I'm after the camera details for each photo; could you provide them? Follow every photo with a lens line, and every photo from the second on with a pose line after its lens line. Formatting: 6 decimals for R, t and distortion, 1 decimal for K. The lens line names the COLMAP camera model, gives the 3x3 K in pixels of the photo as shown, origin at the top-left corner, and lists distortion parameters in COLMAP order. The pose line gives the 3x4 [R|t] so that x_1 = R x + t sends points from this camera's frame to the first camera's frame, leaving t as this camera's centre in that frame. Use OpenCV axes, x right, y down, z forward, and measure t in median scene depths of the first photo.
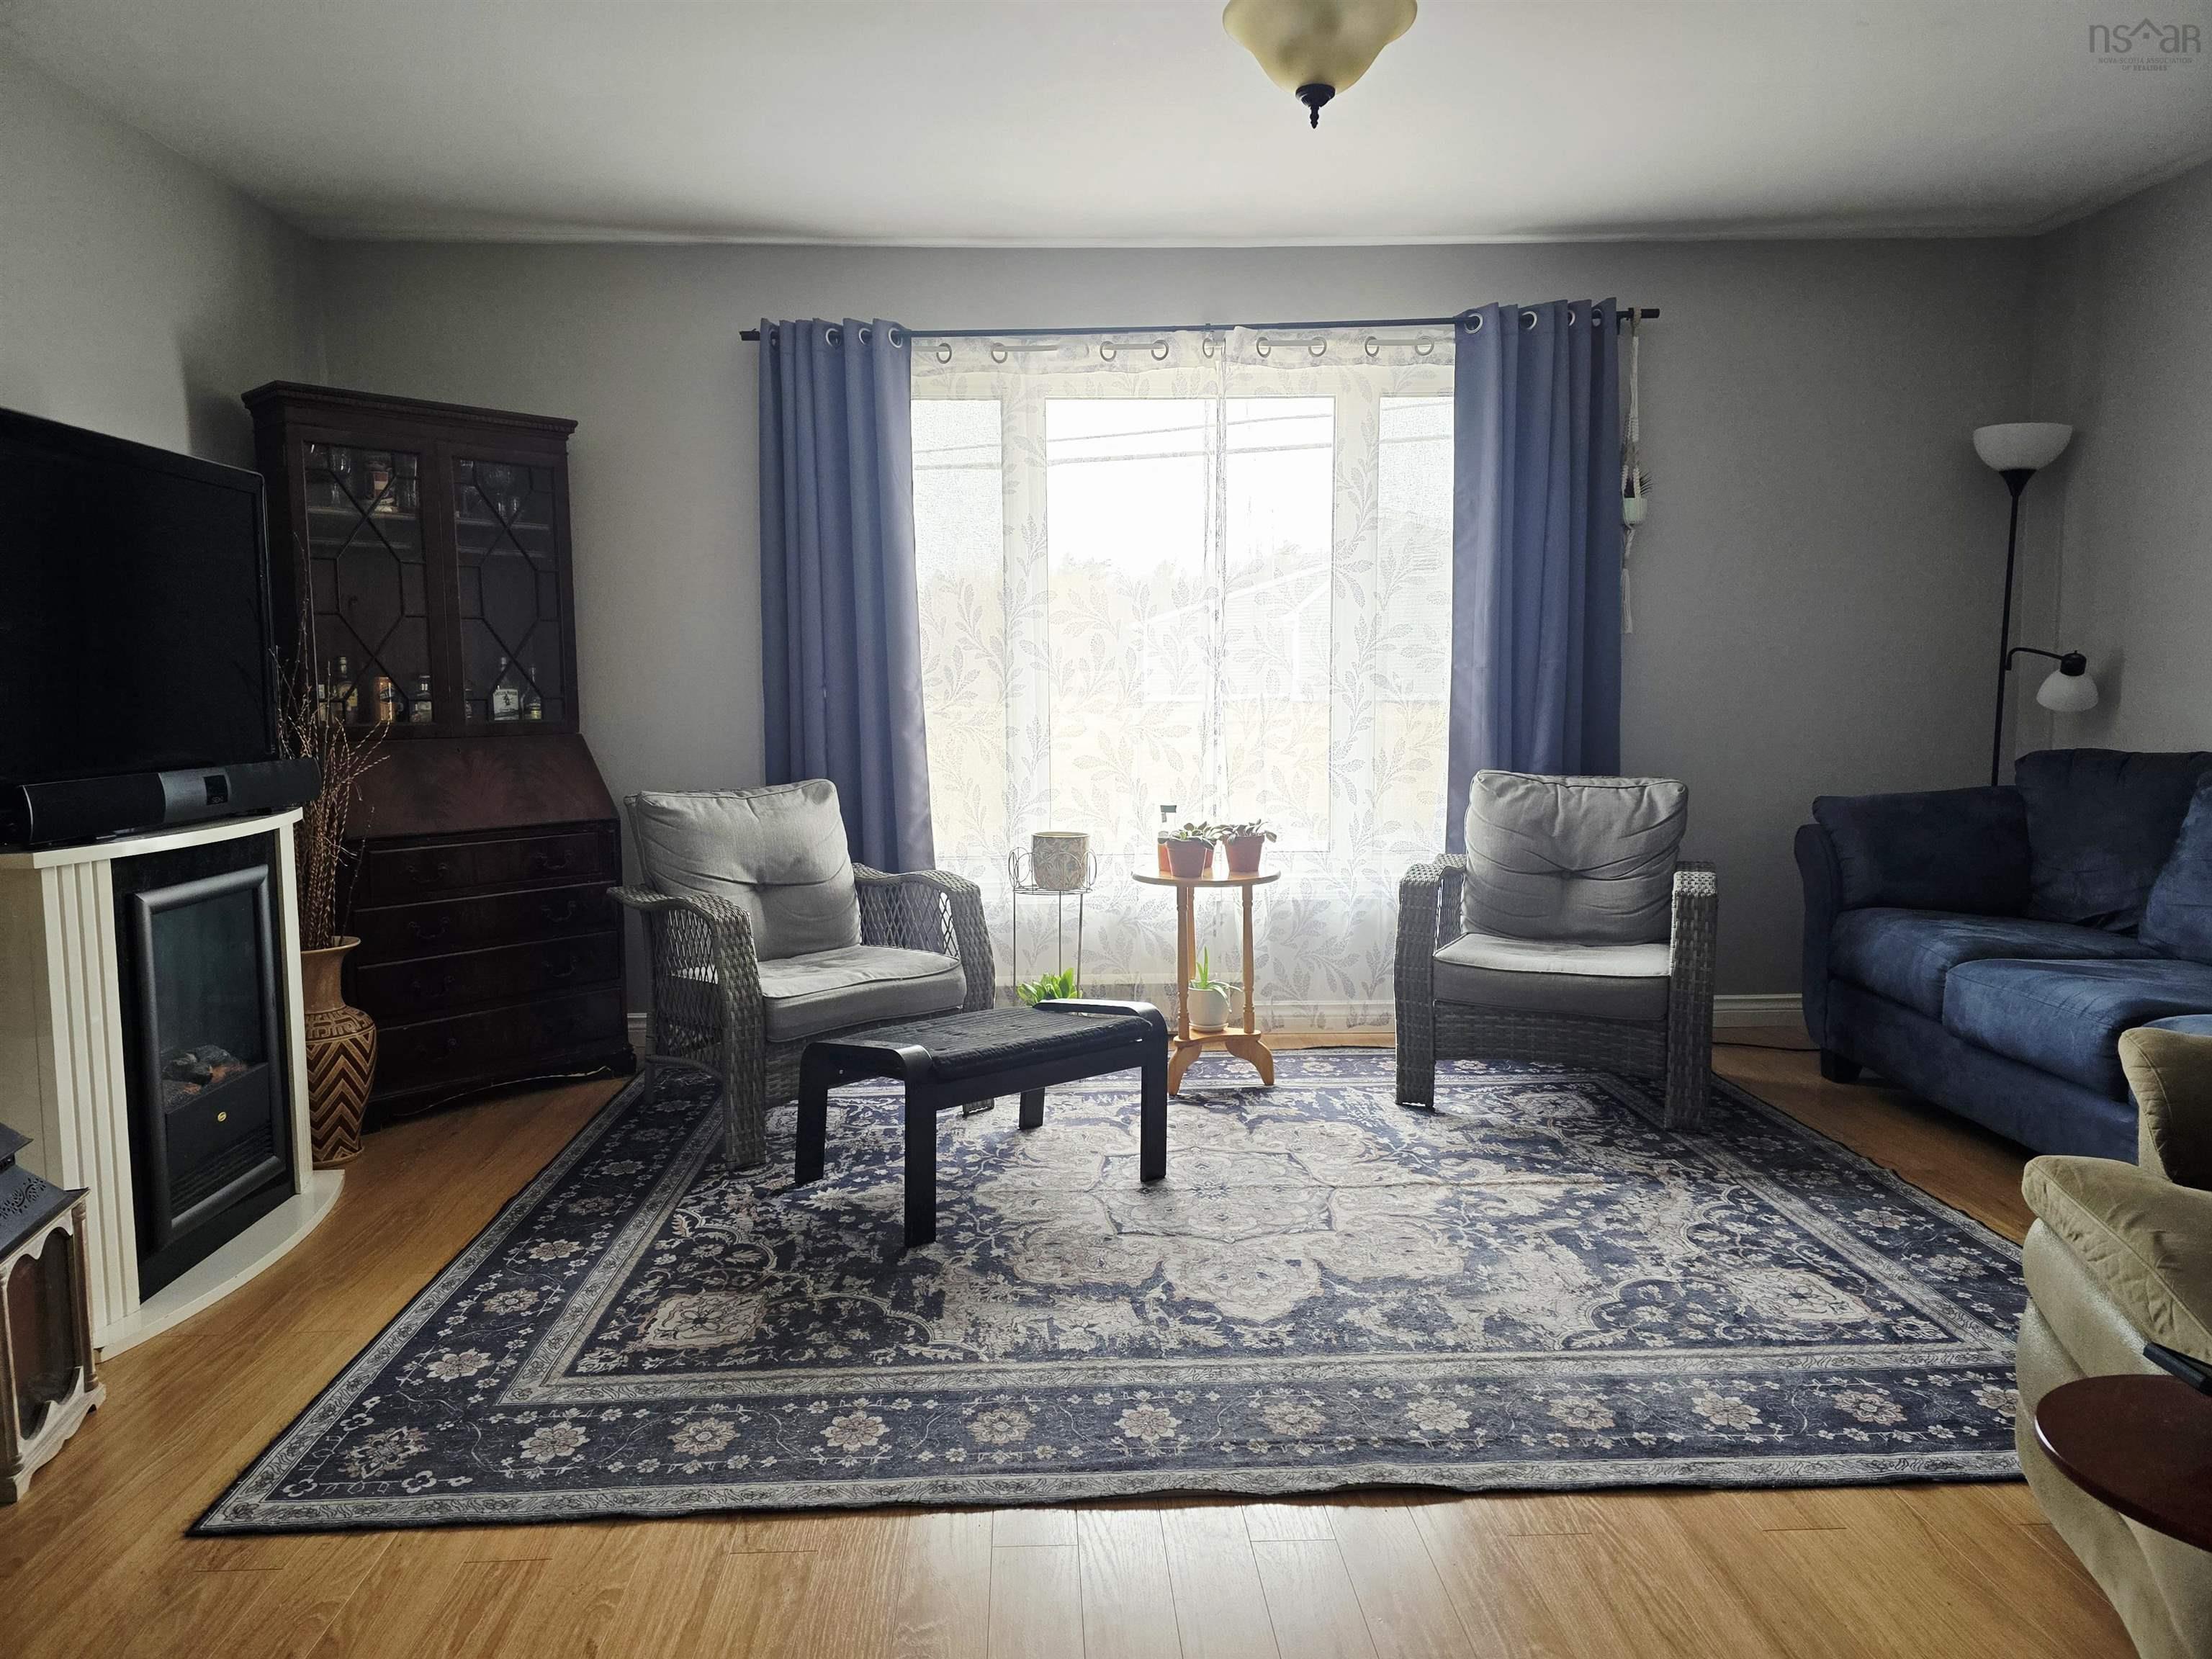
lens RADIAL K [[1477.7, 0, 1088.6], [0, 1477.7, 811.0], [0, 0, 1]] dist [0.065588, -0.059879]
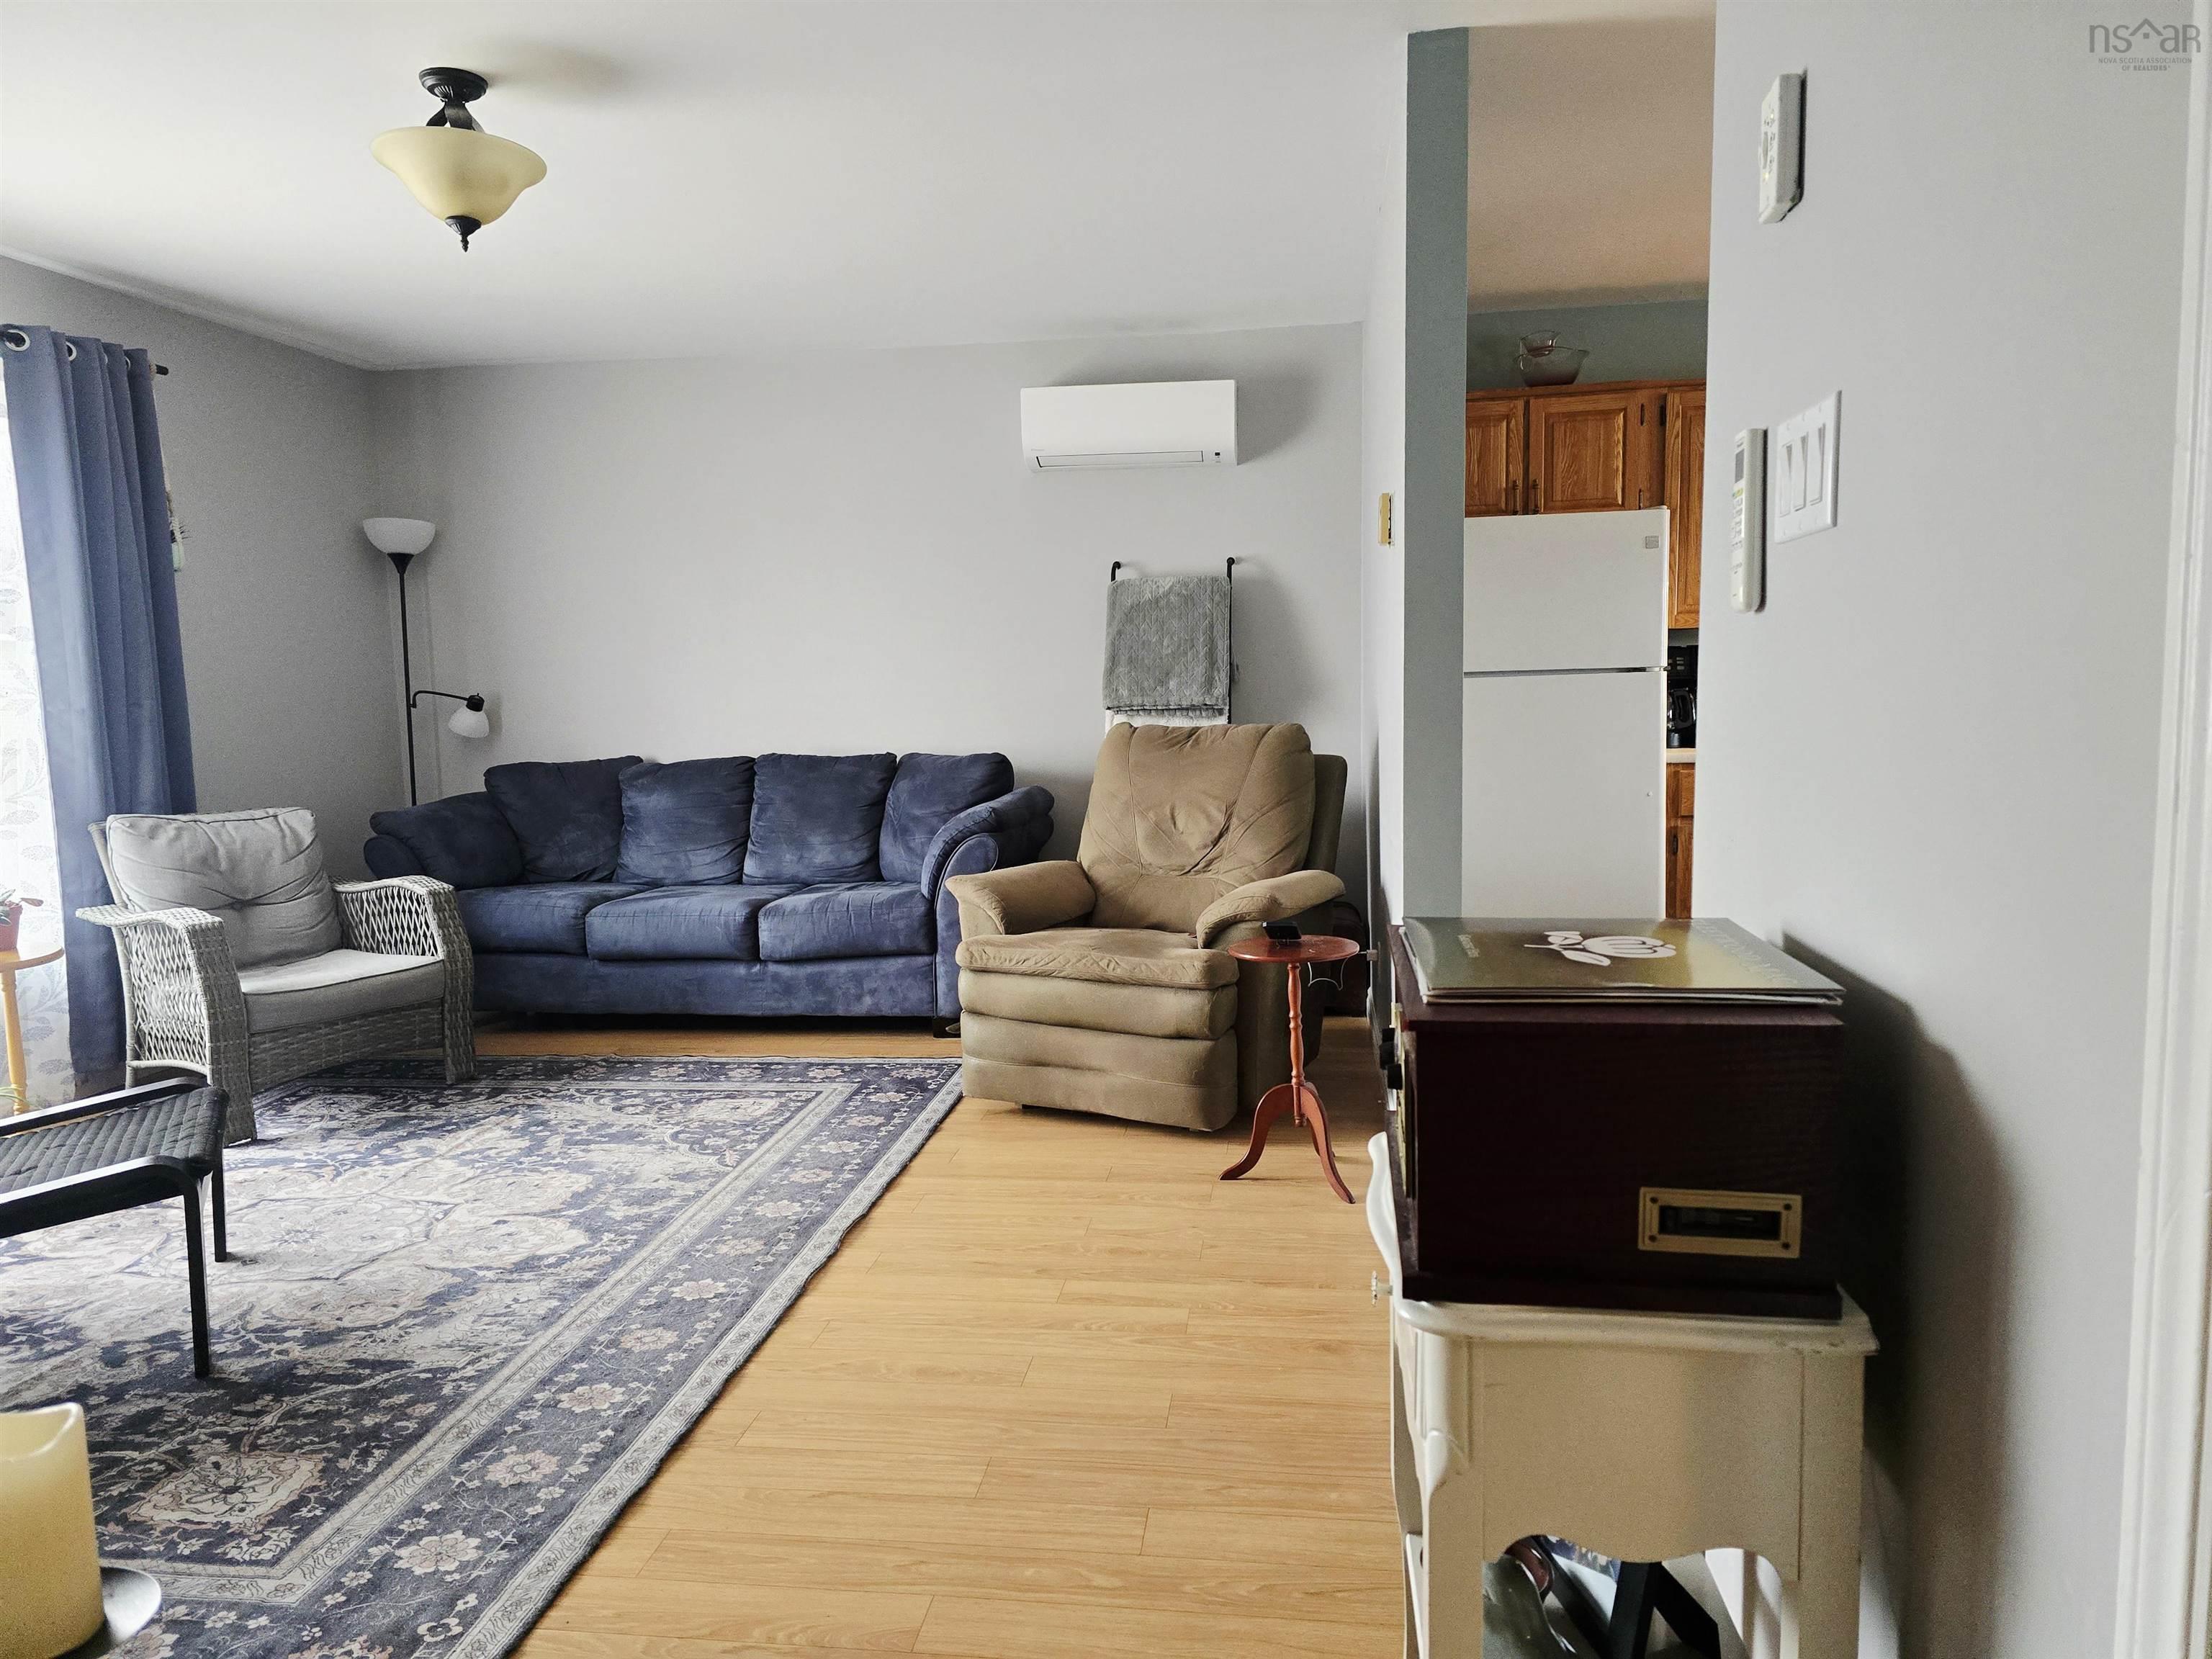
lens RADIAL K [[1477.7, 0, 1107.9], [0, 1477.7, 842.6], [0, 0, 1]] dist [0.065588, -0.059879]
pose [[0.166754, -0.100297, 0.980884, -0.697735], [0.106402, 0.990834, 0.083225, -0.027364], [-0.980241, 0.090490, 0.175897, 0.239630]]
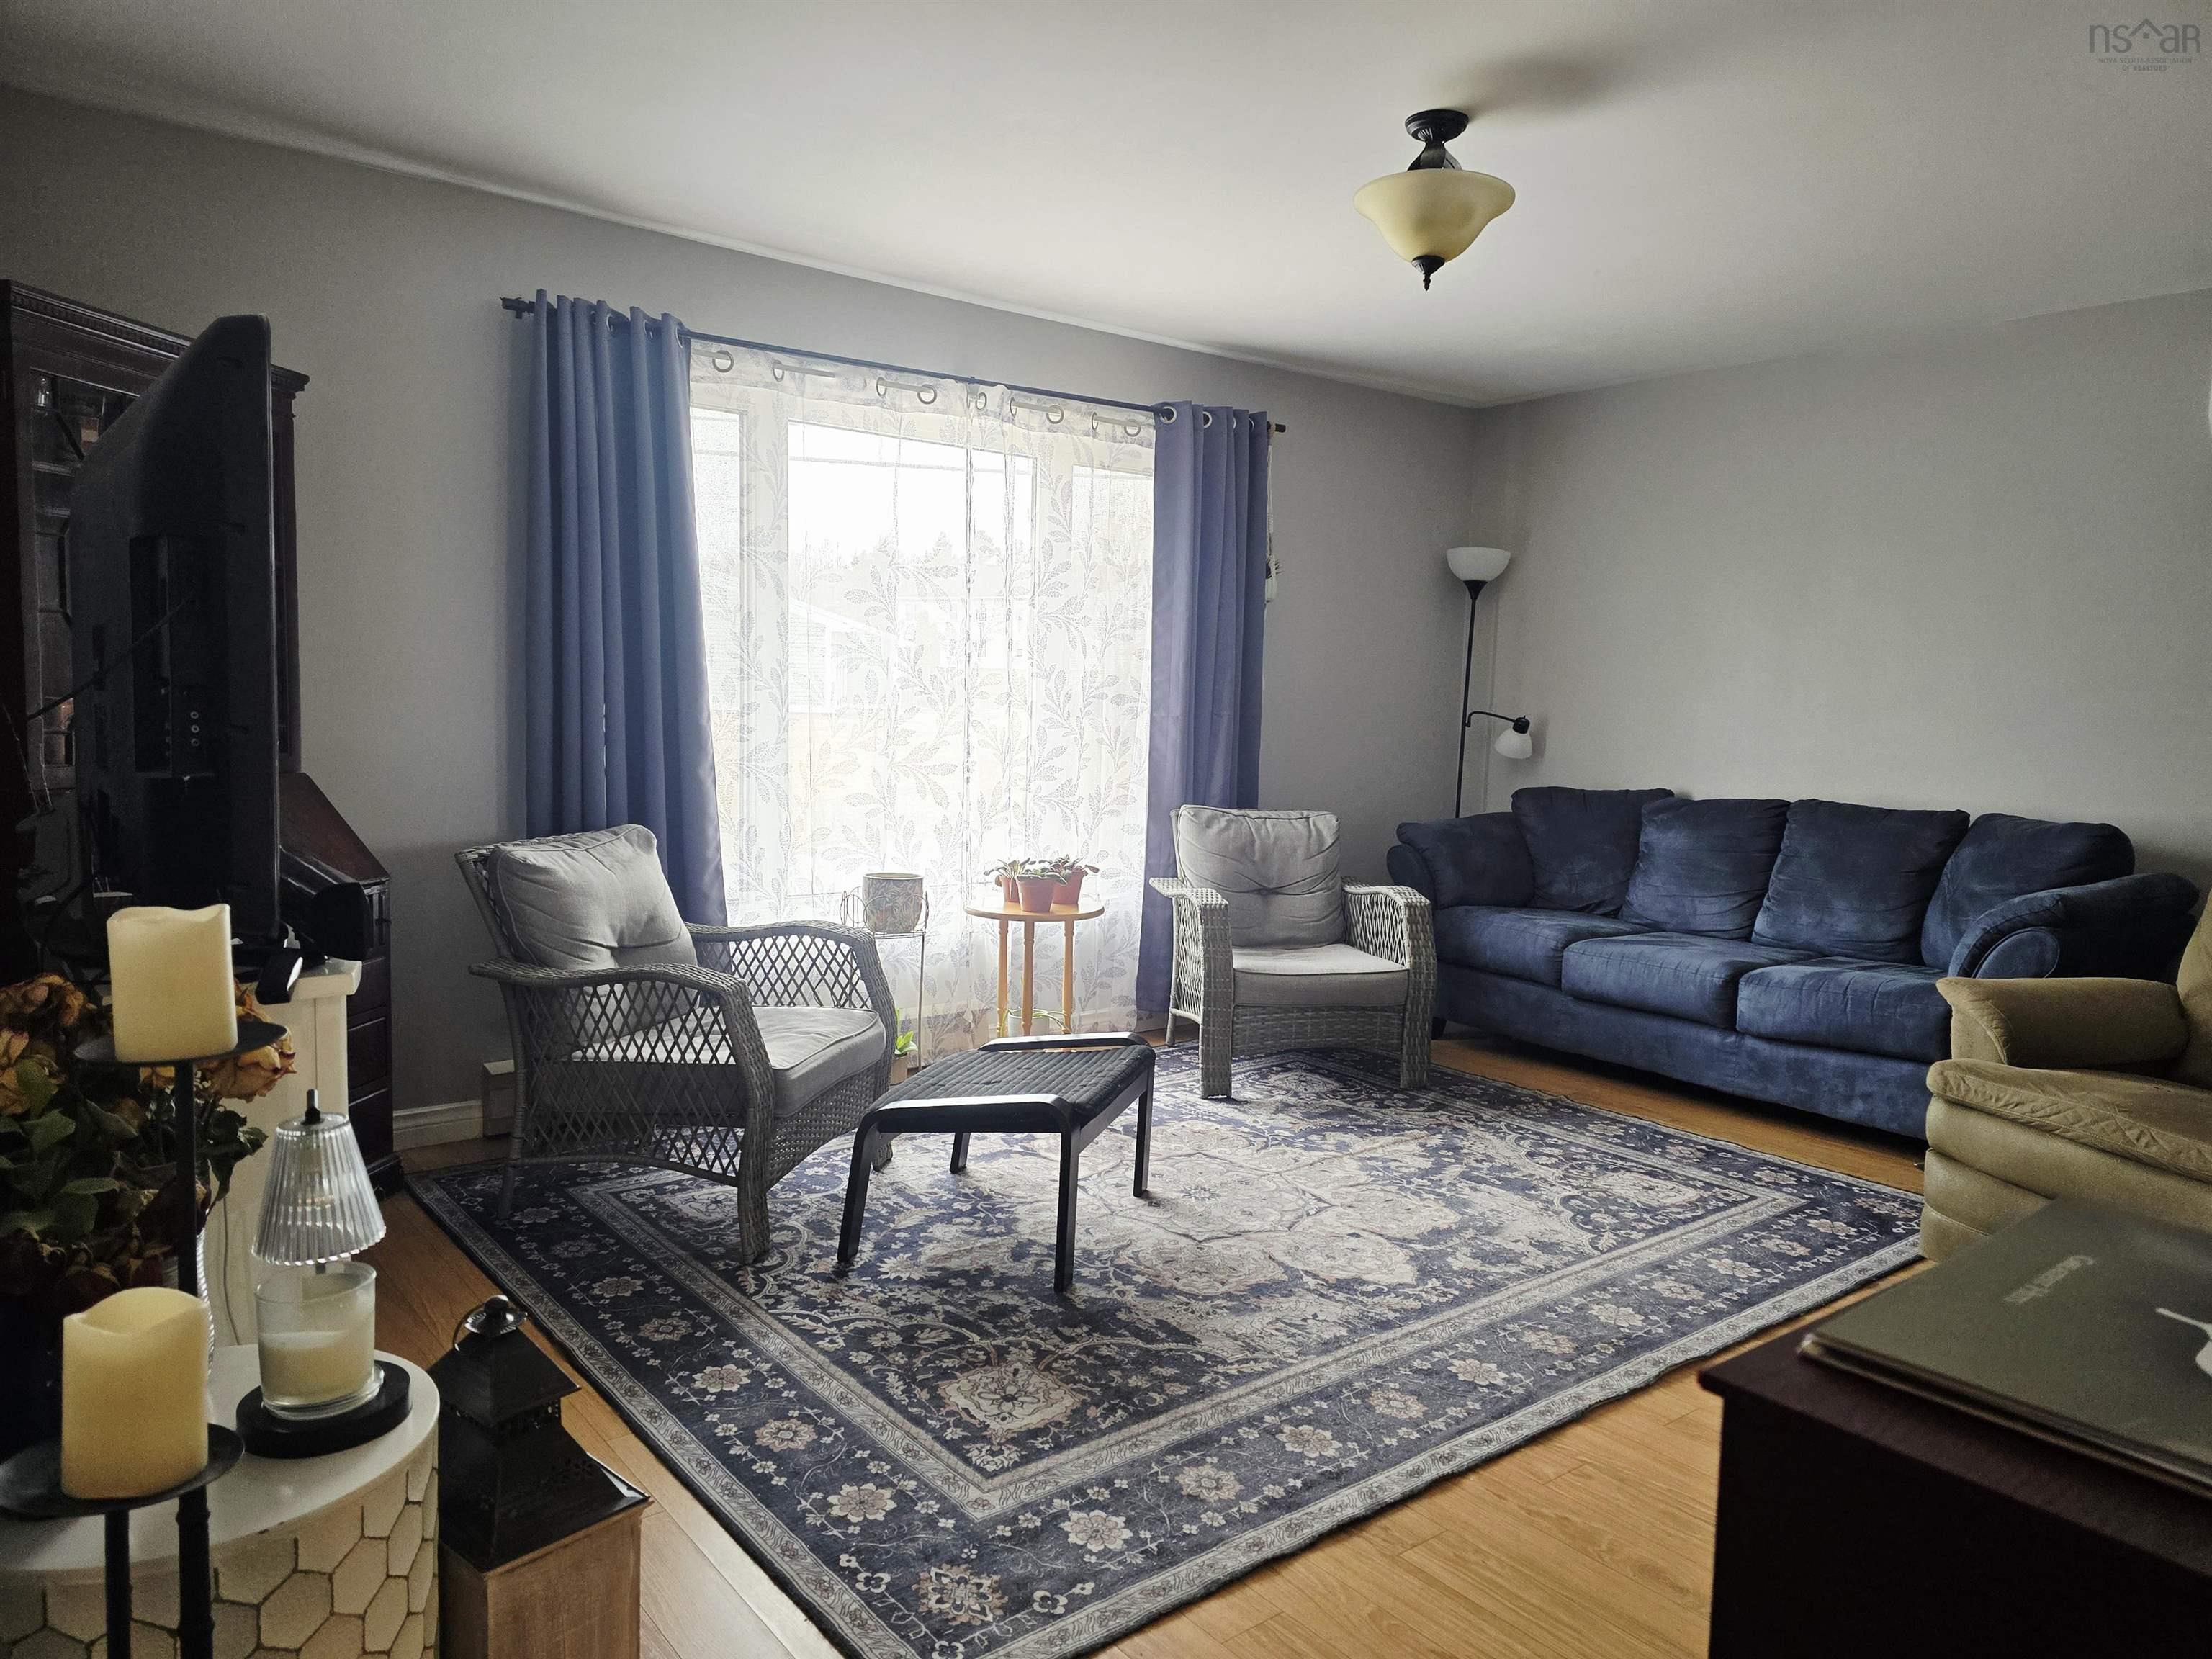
lens RADIAL K [[1477.7, 0, 1113.0], [0, 1477.7, 840.6], [0, 0, 1]] dist [0.065588, -0.059879]
pose [[0.804787, -0.026863, 0.592956, -0.555903], [0.016691, 0.999605, 0.022631, -0.032032], [-0.593330, -0.008317, 0.804917, 0.127134]]
